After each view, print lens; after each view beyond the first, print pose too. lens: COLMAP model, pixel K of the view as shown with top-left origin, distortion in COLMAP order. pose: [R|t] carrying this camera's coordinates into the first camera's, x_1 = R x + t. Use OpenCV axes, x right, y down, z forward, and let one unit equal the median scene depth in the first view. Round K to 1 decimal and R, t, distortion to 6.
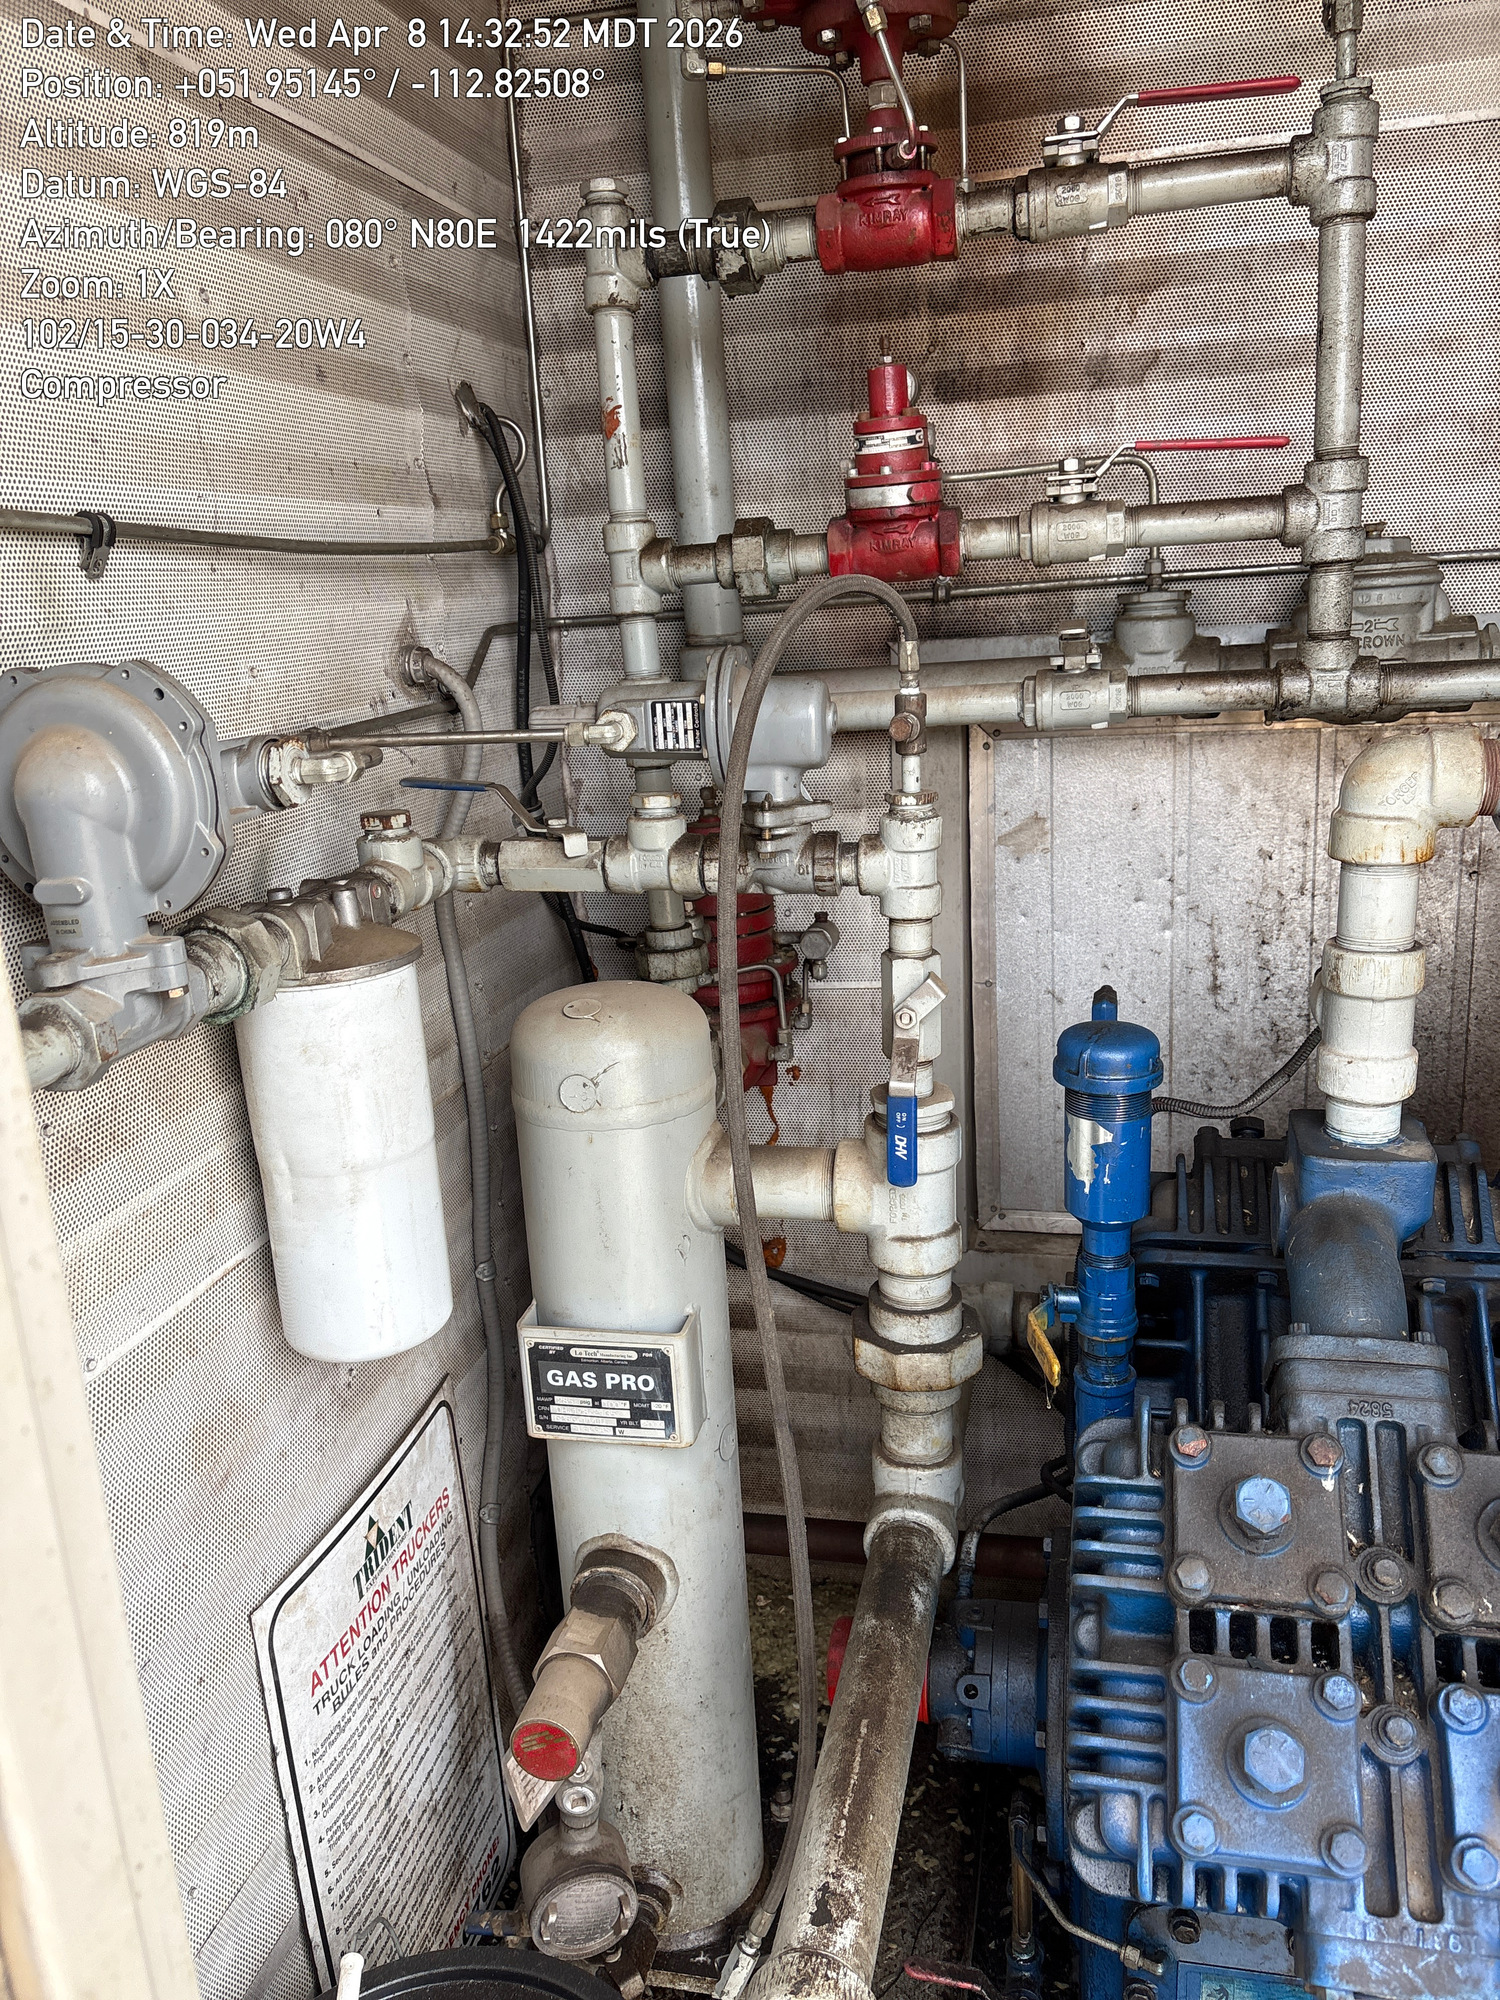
lens RADIAL K [[1512.3, 0, 760.9], [0, 1512.3, 1005.2], [0, 0, 1]] dist [0.051375, -0.062861]
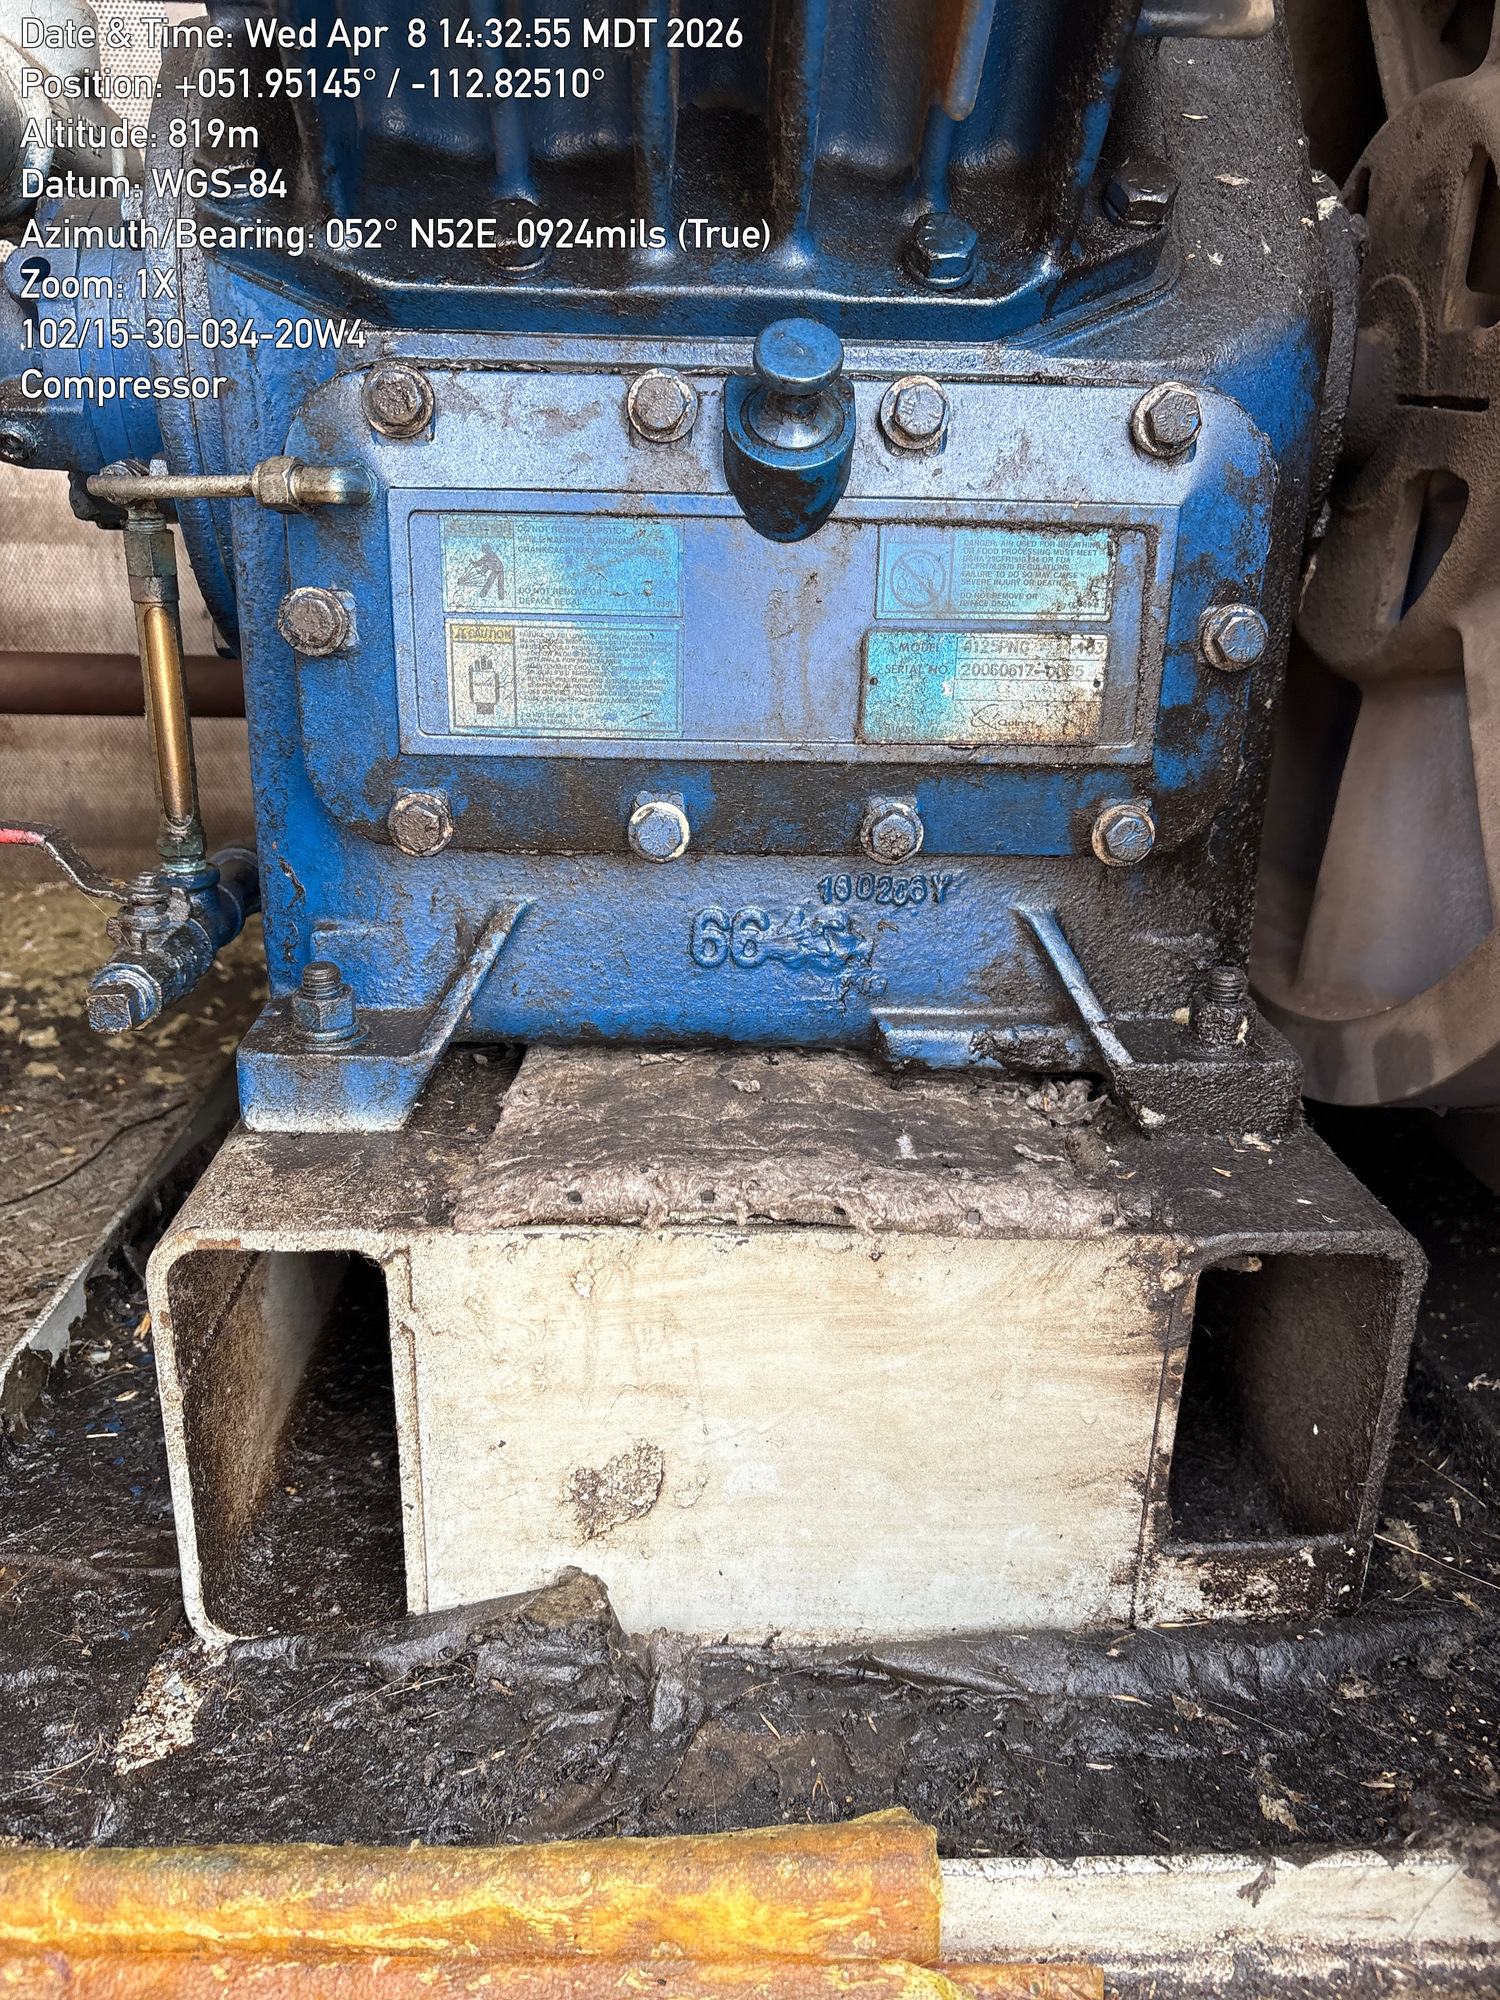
lens RADIAL K [[1512.3, 0, 760.6], [0, 1512.3, 1008.8], [0, 0, 1]] dist [0.051375, -0.062861]
pose [[0.962556, -0.014079, 0.270718, 0.214673], [-0.002993, 0.998038, 0.062546, 0.626682], [-0.271067, -0.061014, 0.960625, 0.456880]]
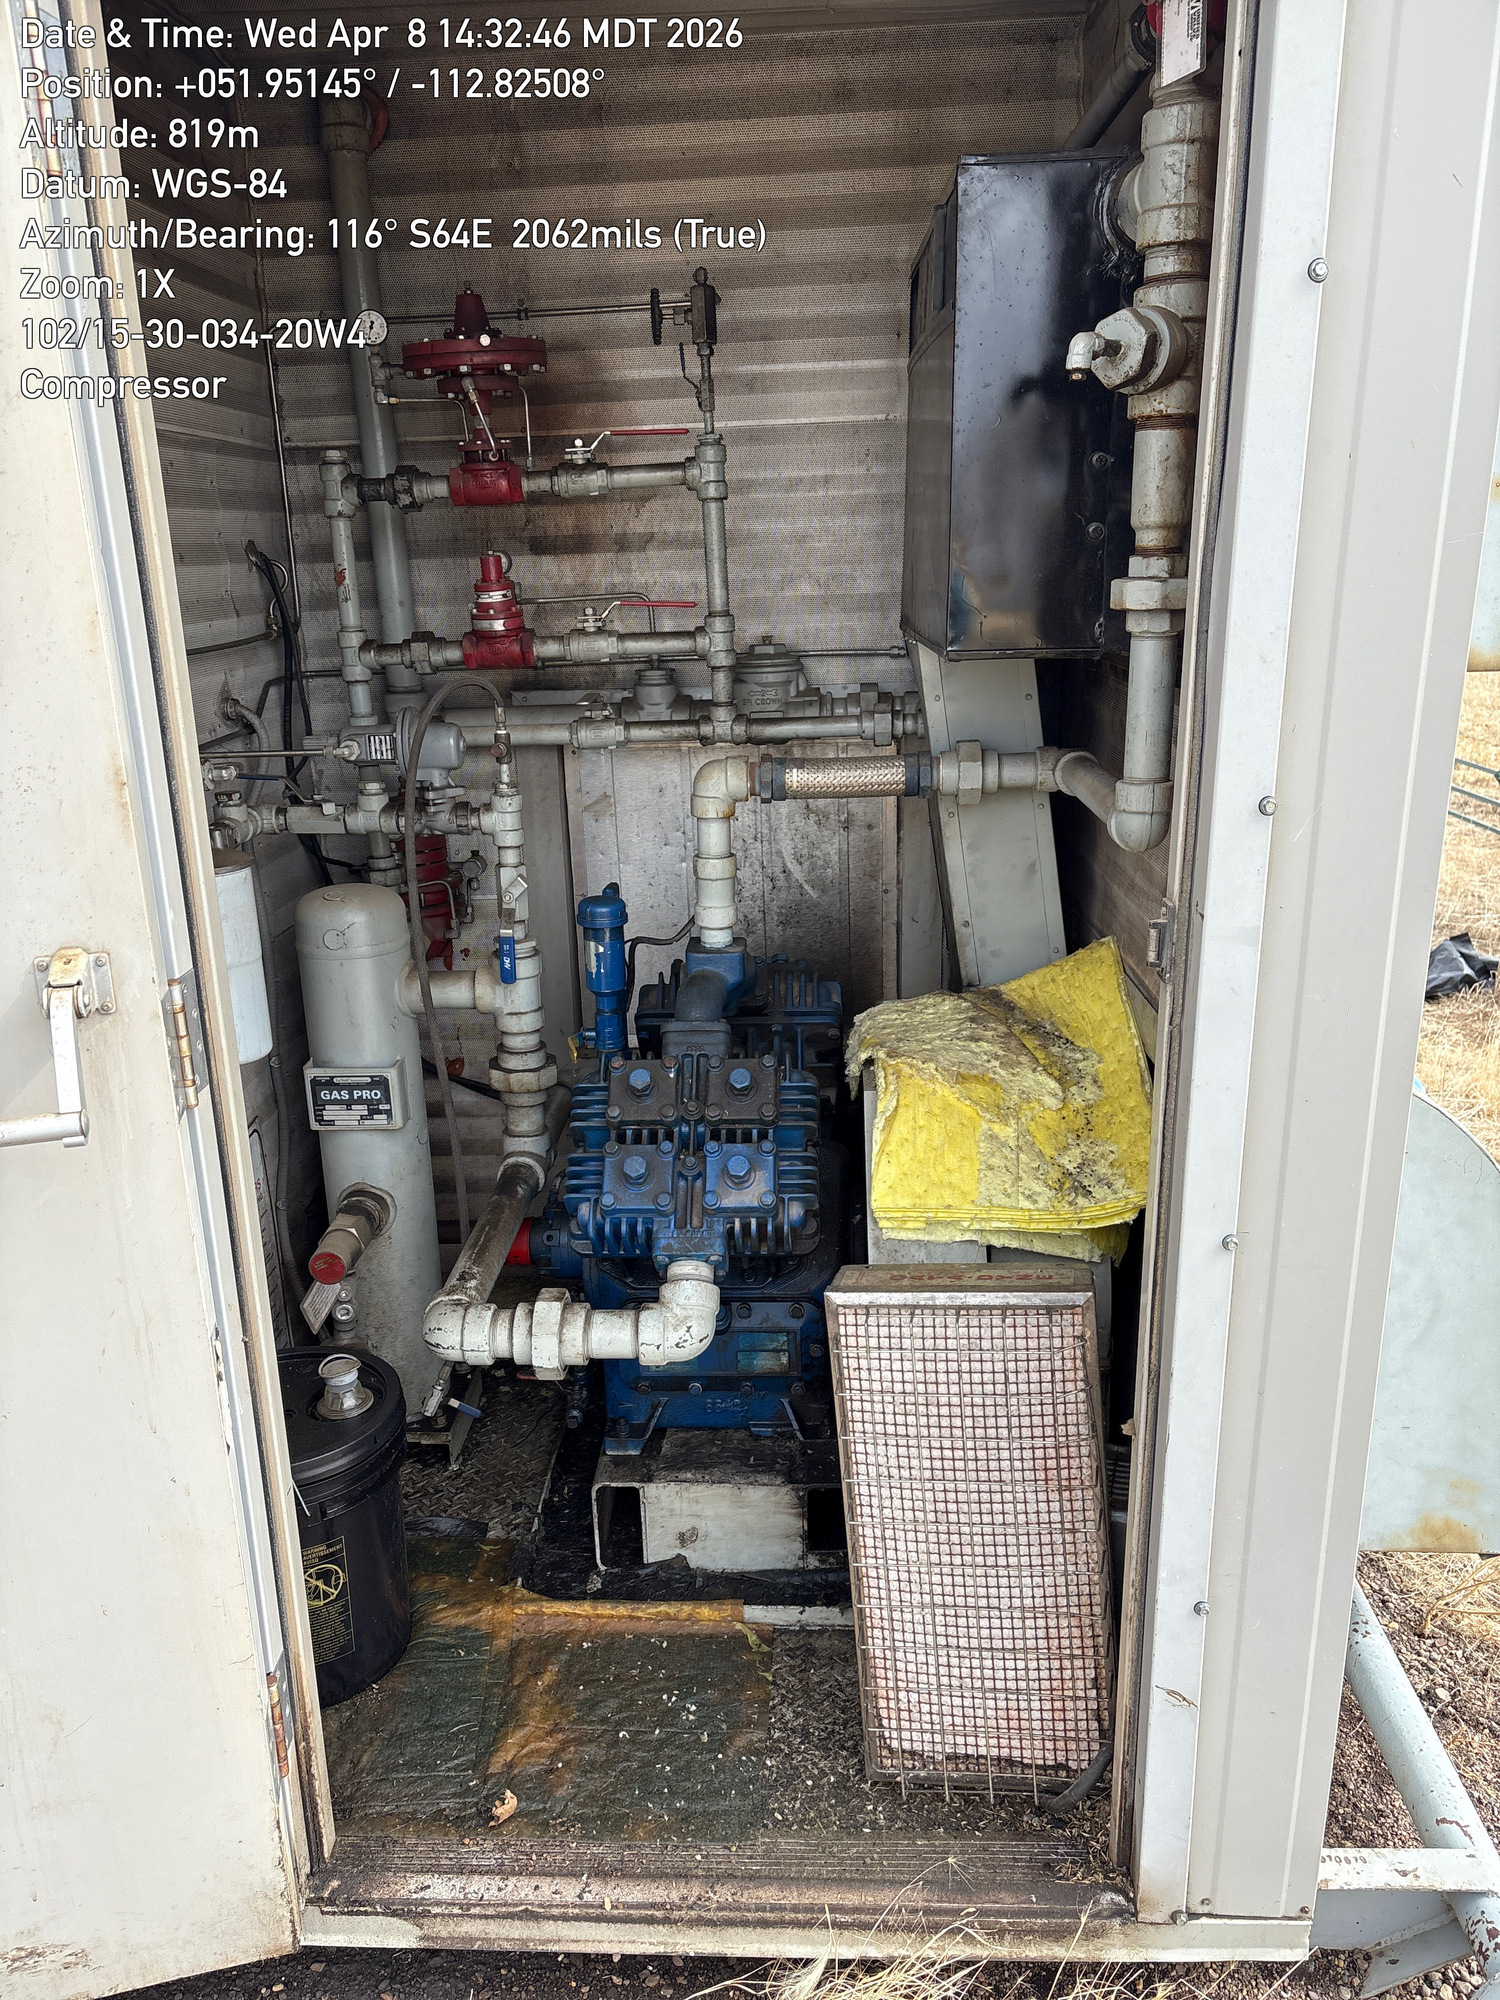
lens RADIAL K [[1512.3, 0, 751.6], [0, 1512.3, 1020.1], [0, 0, 1]] dist [0.051375, -0.062861]
pose [[0.984440, -0.024774, 0.173967, 0.058905], [0.020551, 0.999450, 0.026034, 0.116489], [-0.174516, -0.022054, 0.984407, -0.940555]]
